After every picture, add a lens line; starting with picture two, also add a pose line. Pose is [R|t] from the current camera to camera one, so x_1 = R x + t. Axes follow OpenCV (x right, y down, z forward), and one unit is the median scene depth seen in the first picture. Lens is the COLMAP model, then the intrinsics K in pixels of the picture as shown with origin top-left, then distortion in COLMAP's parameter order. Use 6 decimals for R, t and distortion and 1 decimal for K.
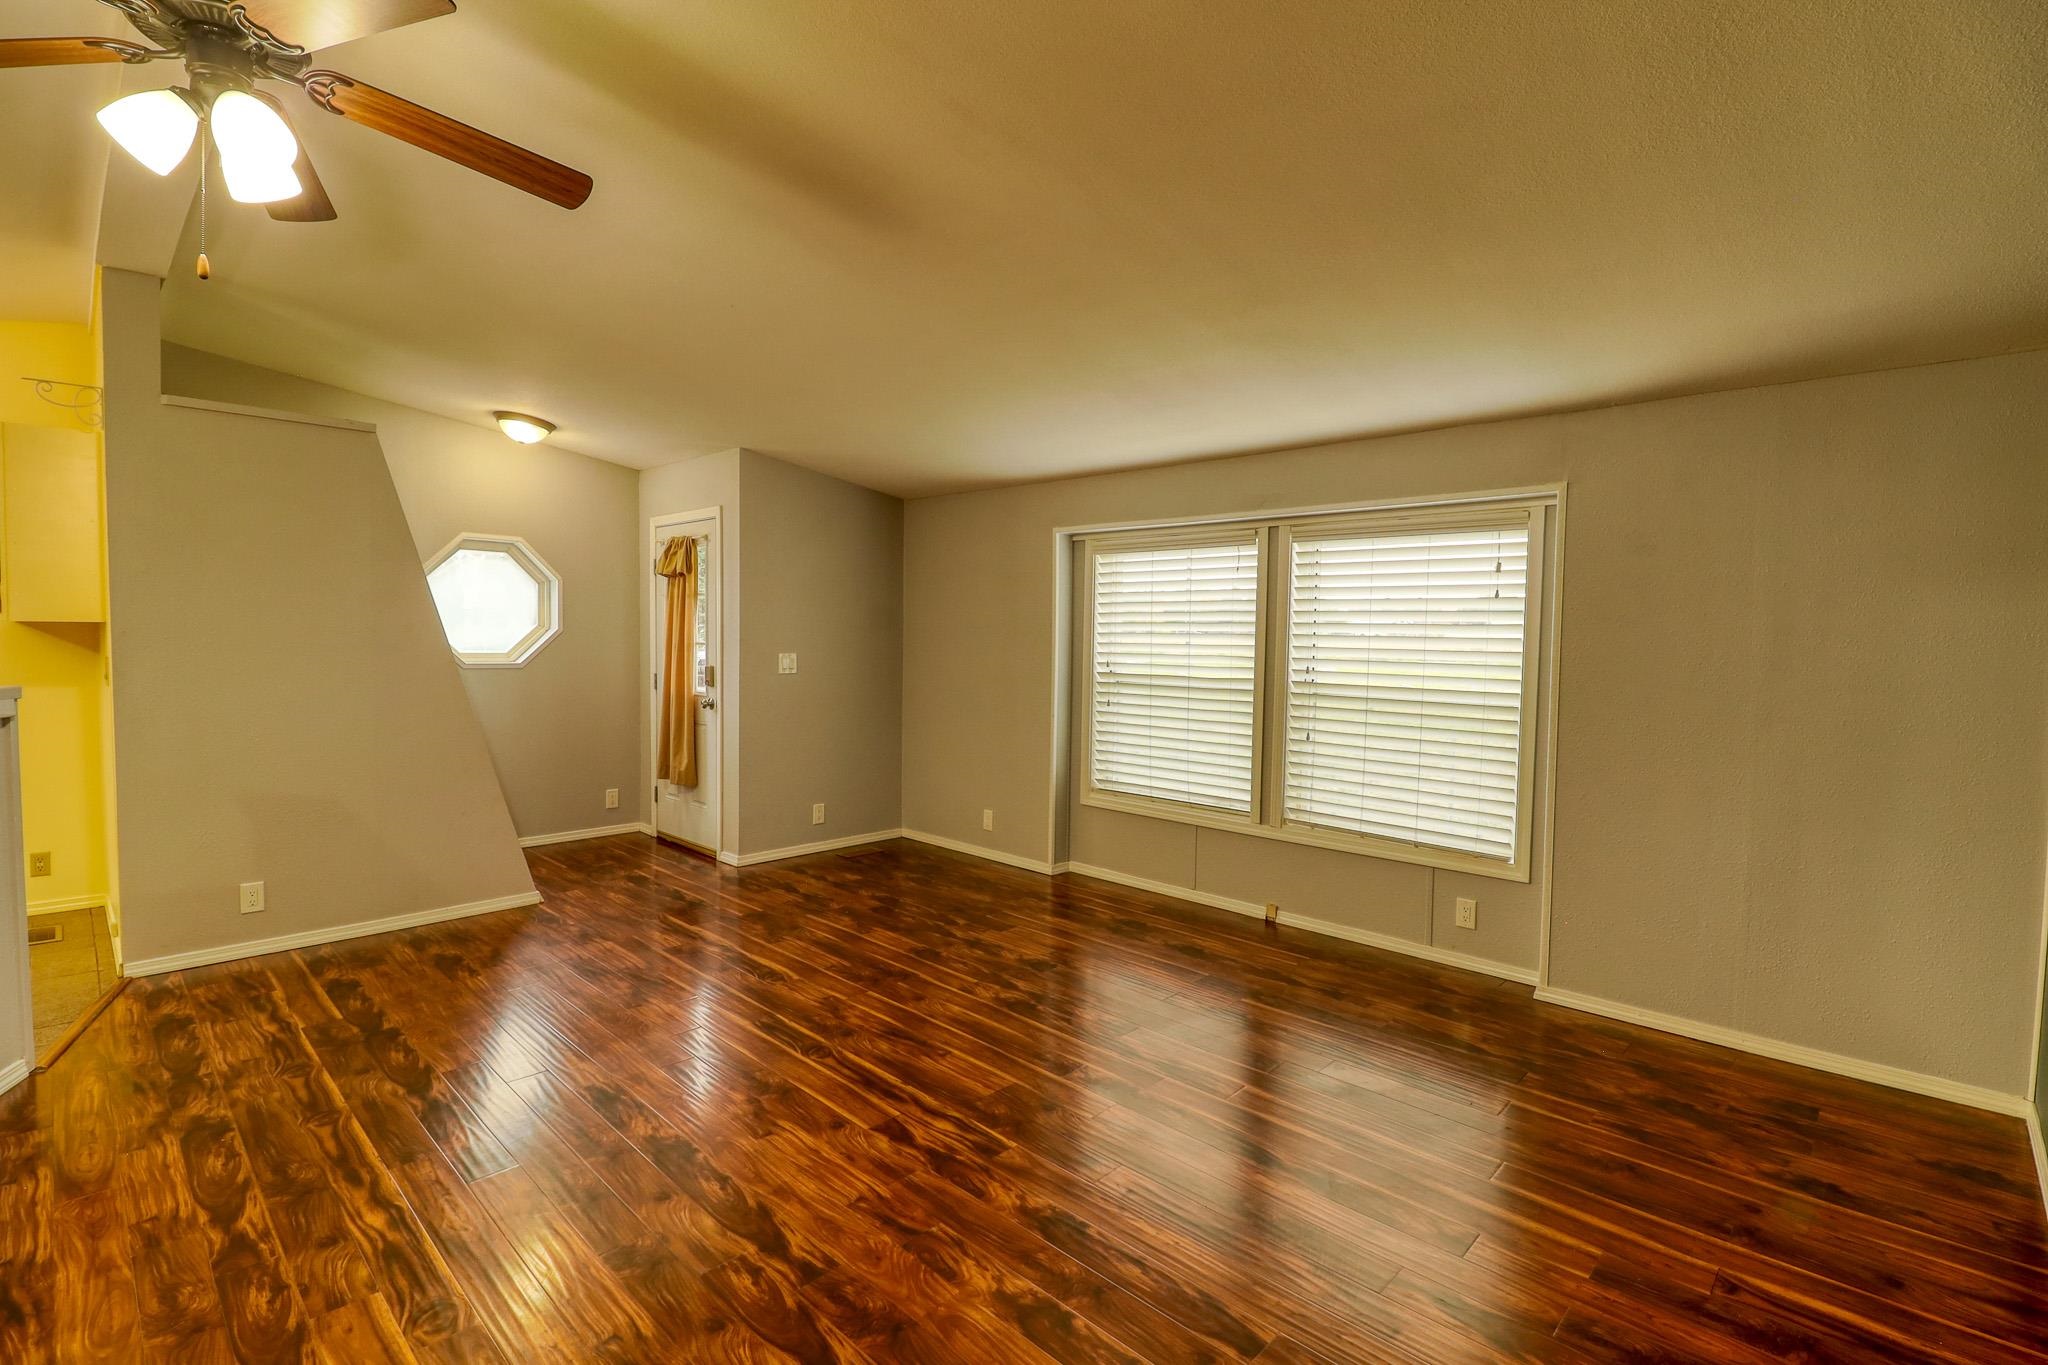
lens RADIAL K [[939.9, 0, 1022.0], [0, 939.9, 678.7], [0, 0, 1]] dist [-0.003221, -0.000489]
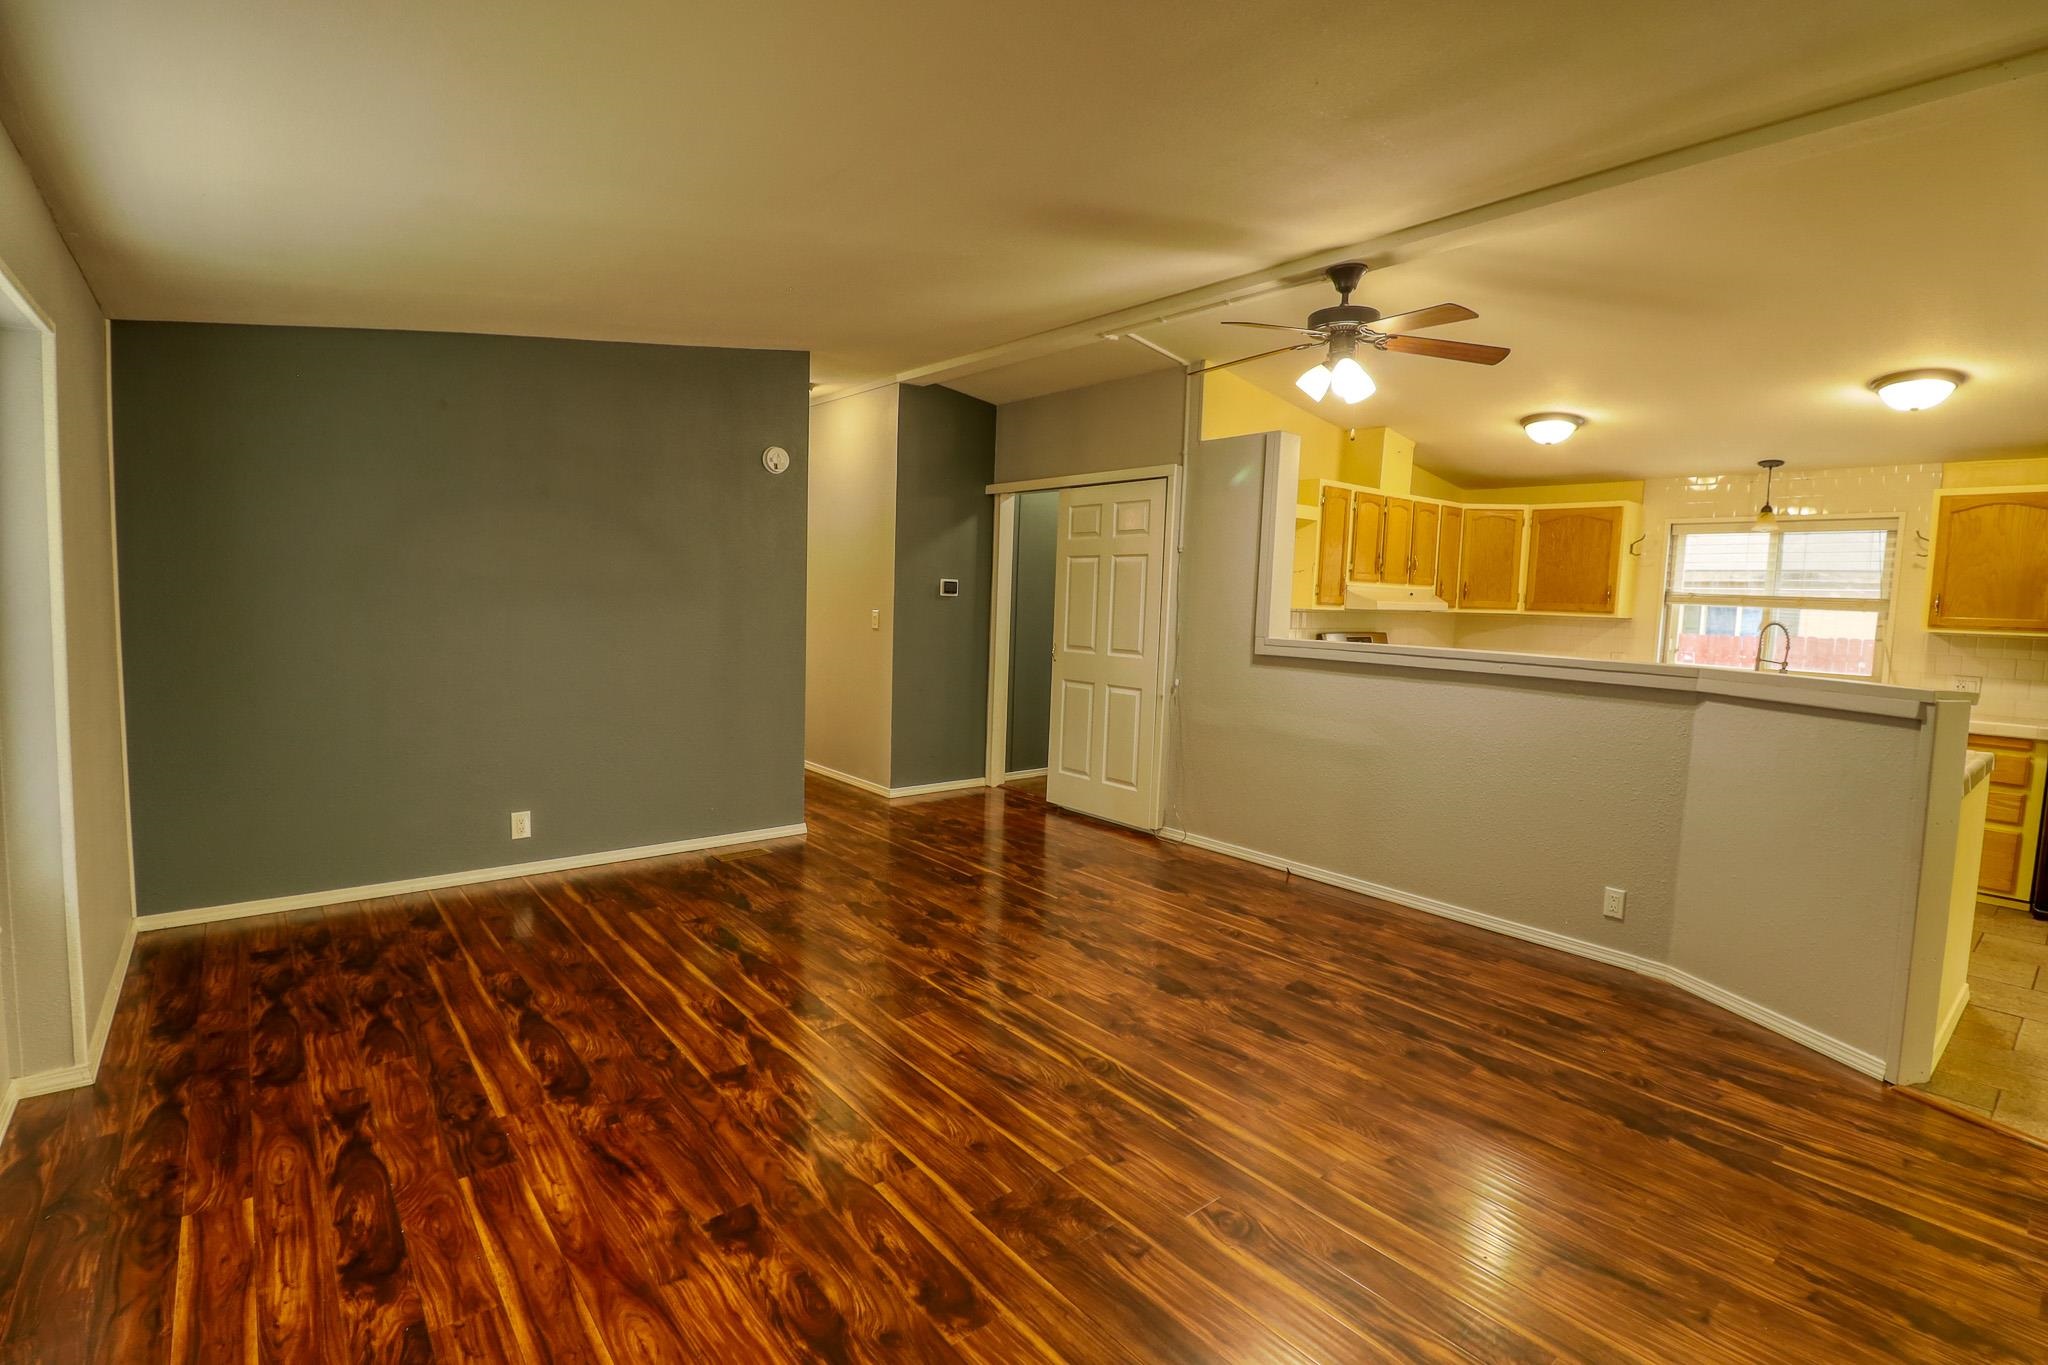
lens RADIAL K [[939.9, 0, 1025.8], [0, 939.9, 675.8], [0, 0, 1]] dist [-0.003221, -0.000489]
pose [[-0.992669, -0.055258, 0.107495, -0.241678], [-0.039917, 0.989353, 0.139955, -0.099751], [-0.114084, 0.134638, -0.984306, 1.983037]]
